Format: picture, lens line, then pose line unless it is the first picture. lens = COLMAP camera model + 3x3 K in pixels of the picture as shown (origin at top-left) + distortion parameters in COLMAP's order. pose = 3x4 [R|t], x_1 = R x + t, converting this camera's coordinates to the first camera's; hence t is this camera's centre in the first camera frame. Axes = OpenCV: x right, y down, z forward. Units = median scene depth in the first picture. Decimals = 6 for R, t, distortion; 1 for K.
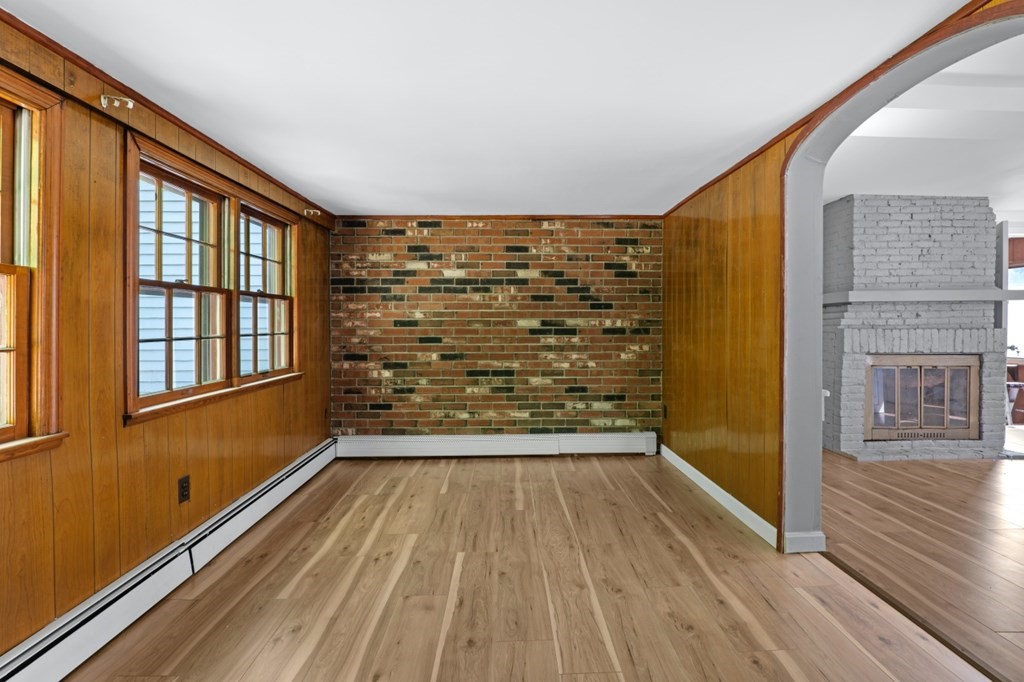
lens RADIAL K [[481.9, 0, 511.8], [0, 481.9, 331.9], [0, 0, 1]] dist [-0.011339, 0.001195]
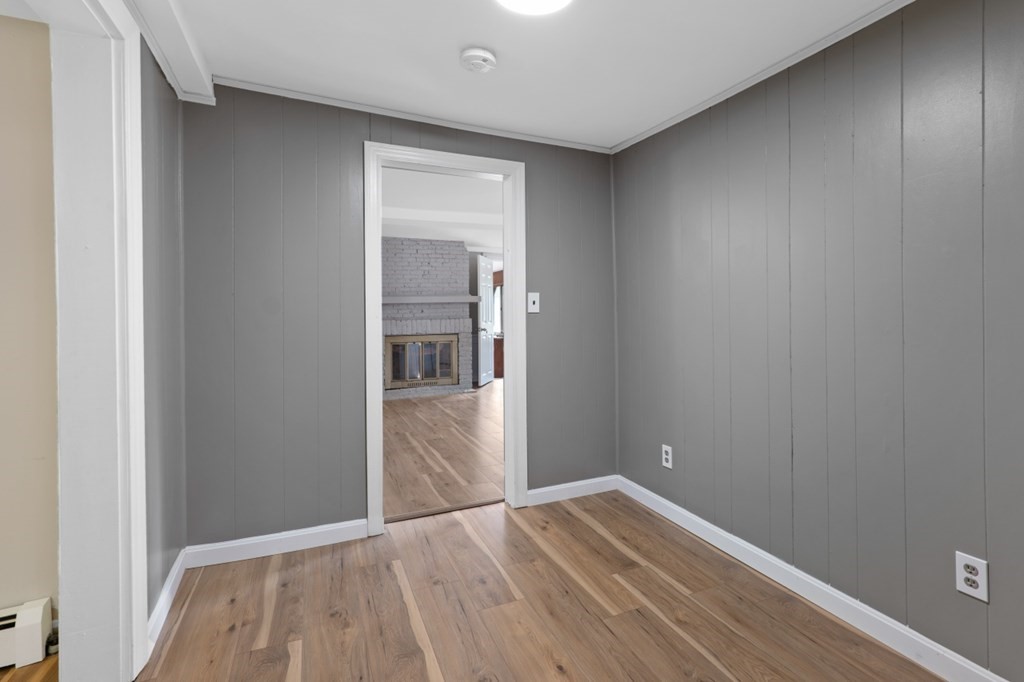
lens RADIAL K [[481.9, 0, 518.3], [0, 481.9, 312.8], [0, 0, 1]] dist [-0.011339, 0.001195]
pose [[0.924903, -0.012725, 0.379990, 0.526505], [0.017506, 0.999805, -0.009127, -0.008619], [-0.379800, 0.015094, 0.924945, -0.660755]]
